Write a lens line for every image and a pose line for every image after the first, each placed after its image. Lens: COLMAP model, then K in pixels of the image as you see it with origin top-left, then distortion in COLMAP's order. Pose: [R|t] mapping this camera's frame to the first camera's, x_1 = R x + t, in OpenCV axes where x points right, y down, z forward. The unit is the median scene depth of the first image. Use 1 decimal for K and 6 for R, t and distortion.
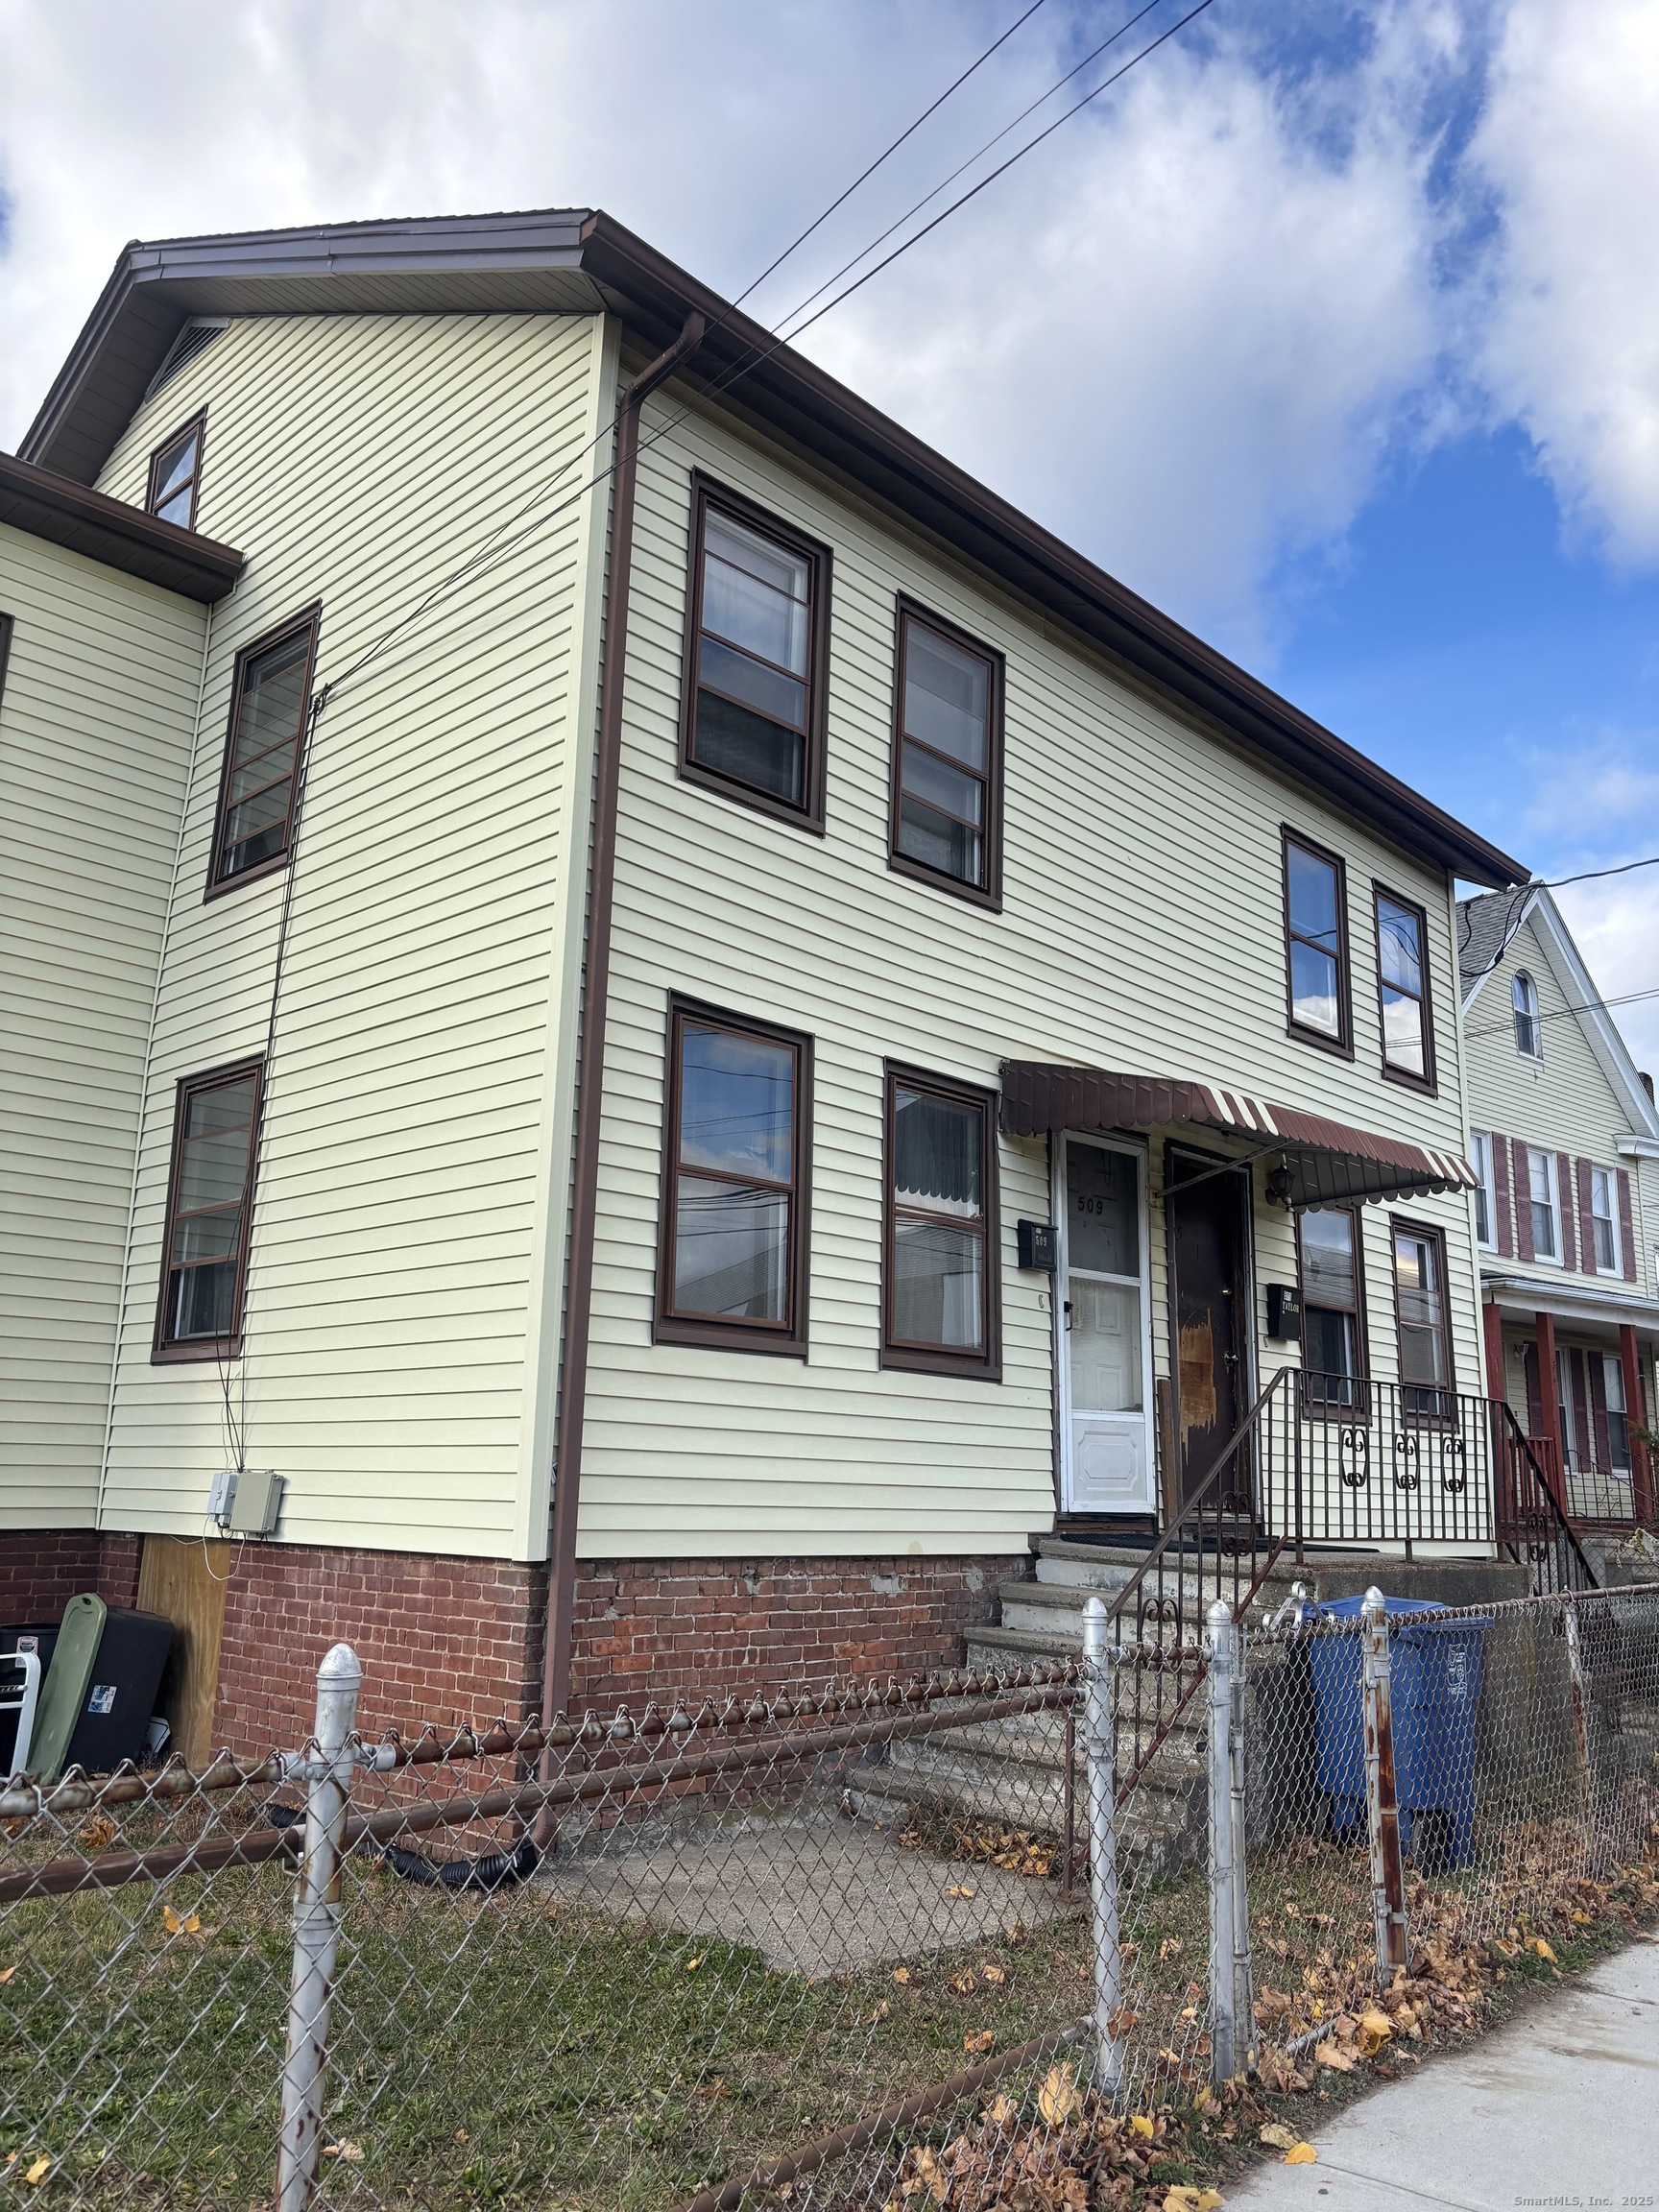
lens RADIAL K [[1665.0, 0, 834.3], [0, 1665.0, 1103.1], [0, 0, 1]] dist [0.067669, -0.062699]
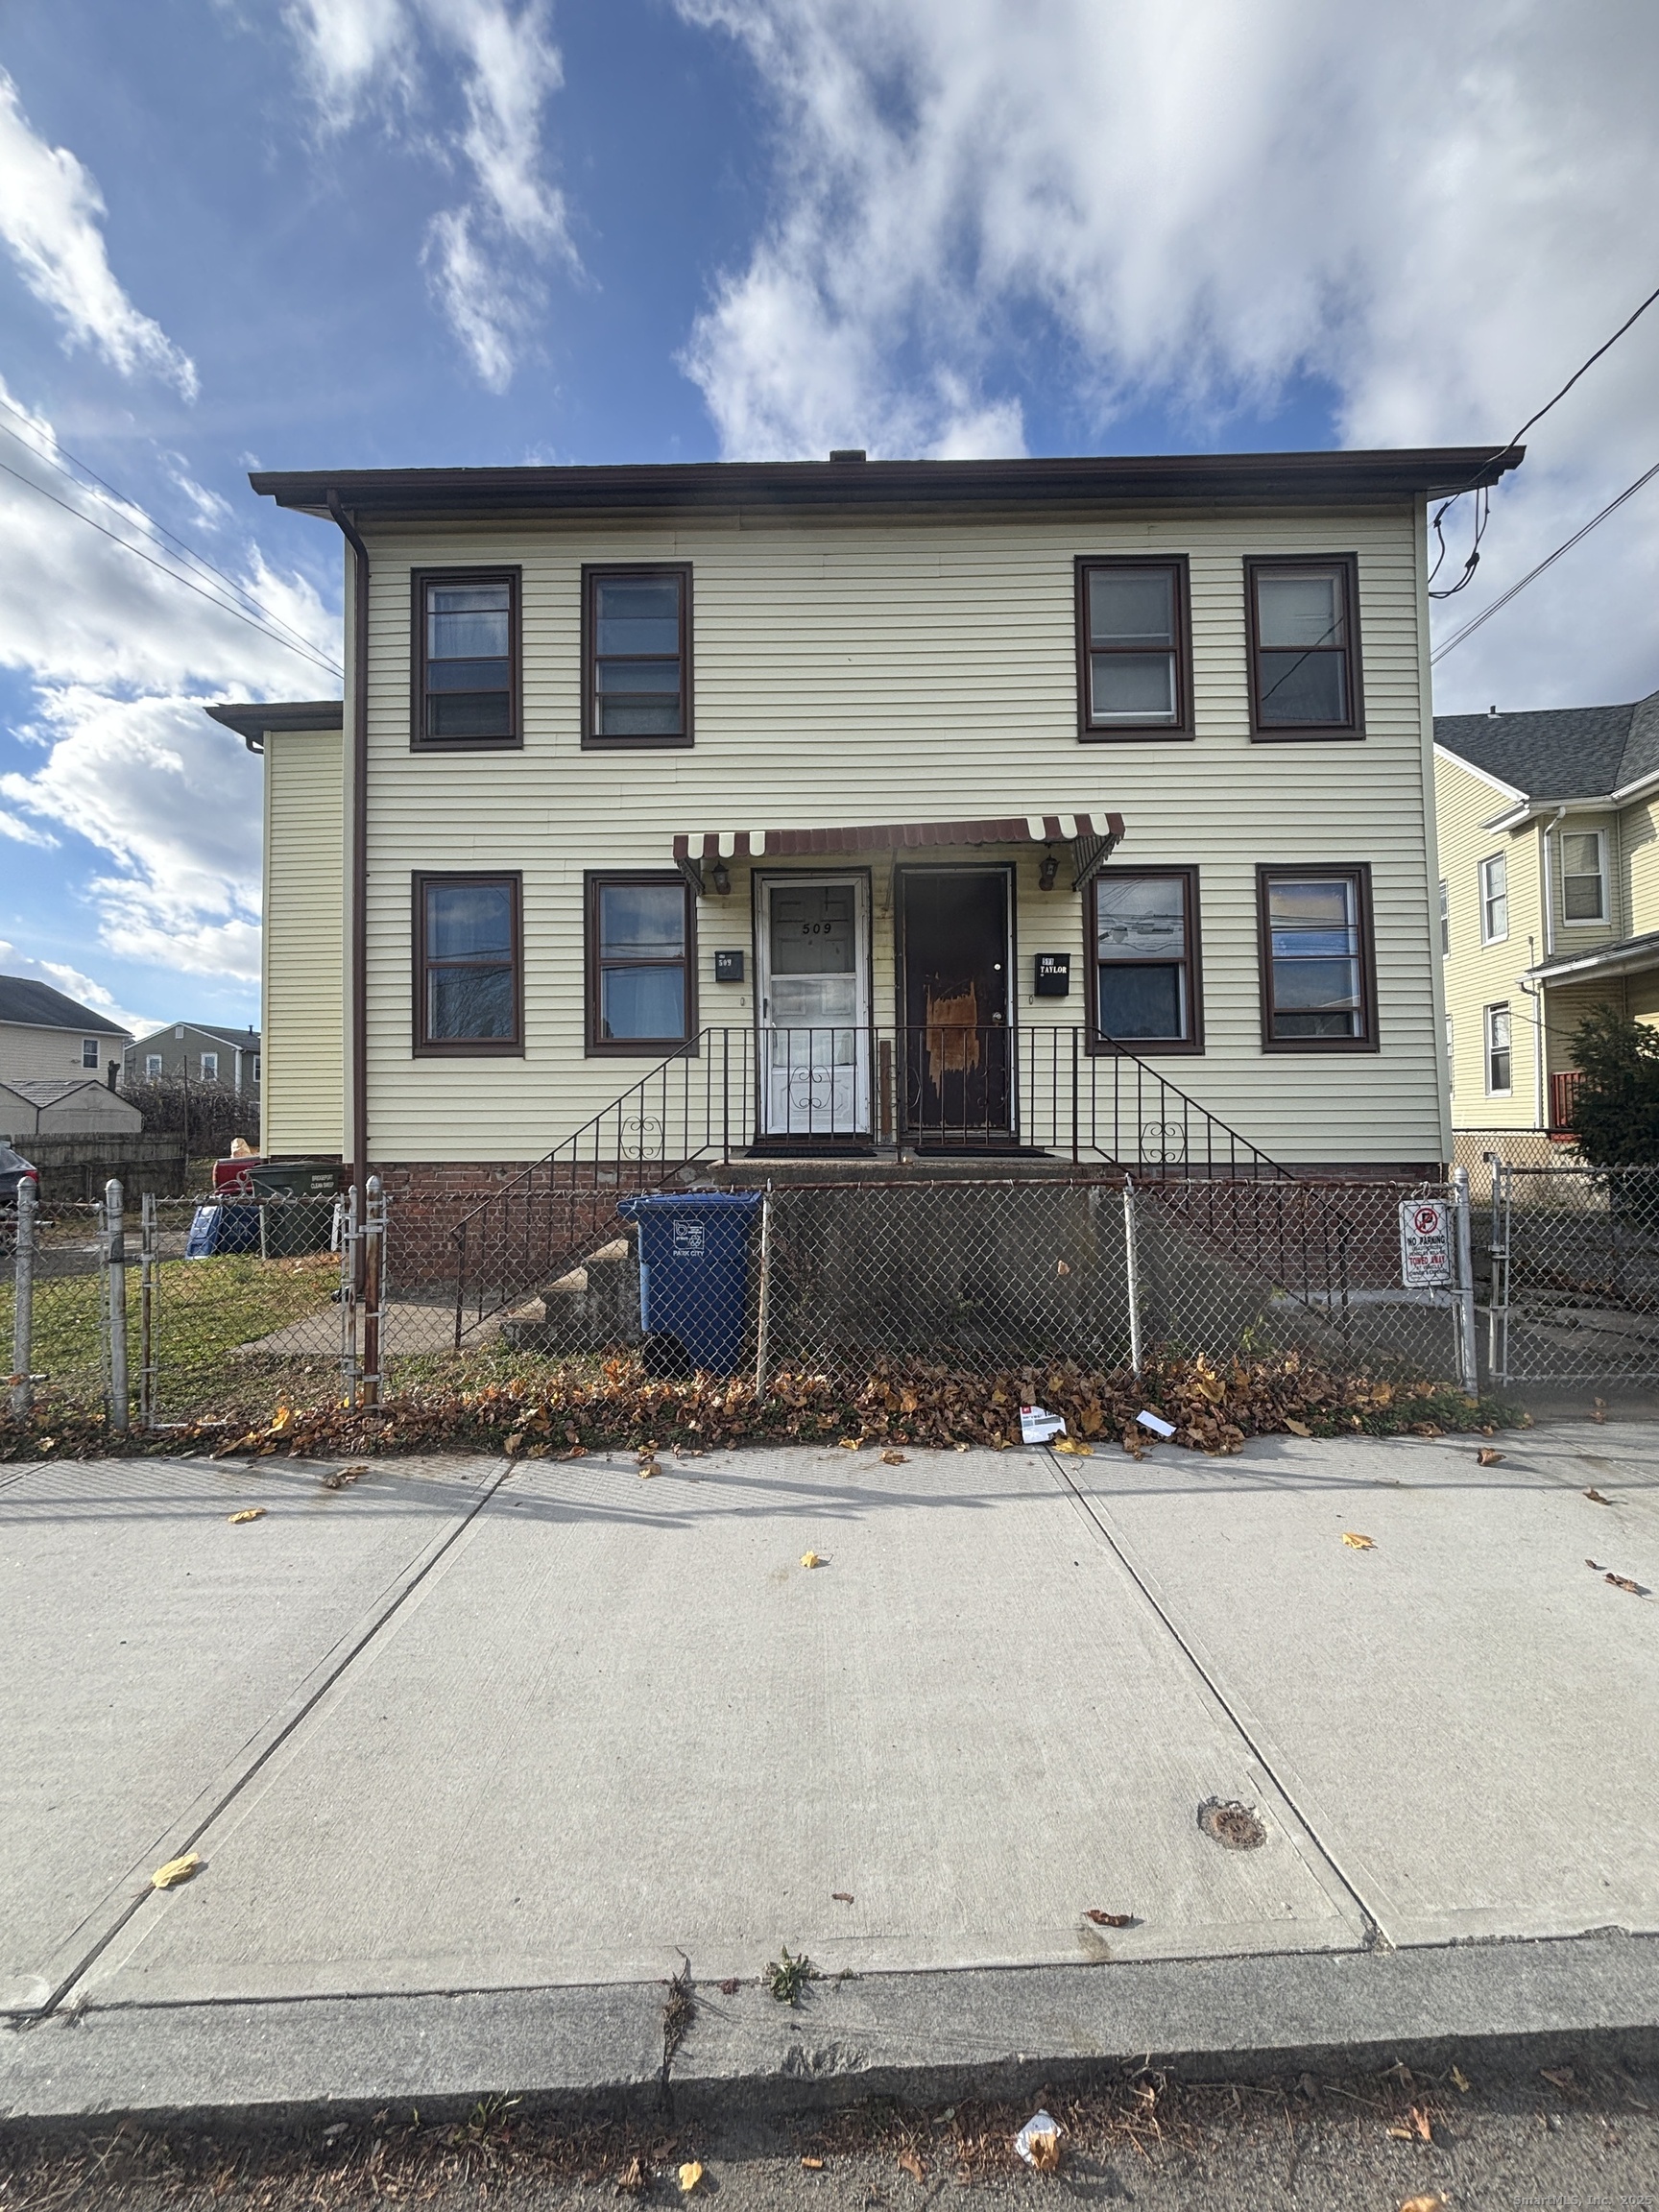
lens RADIAL K [[673.2, 0, 833.1], [0, 673.2, 1118.1], [0, 0, 1]] dist [-0.000680, -0.000031]
pose [[0.680232, -0.049645, -0.731313, 0.745304], [0.189981, 0.975551, 0.110486, 0.204846], [0.707948, -0.214092, 0.673033, 0.746087]]
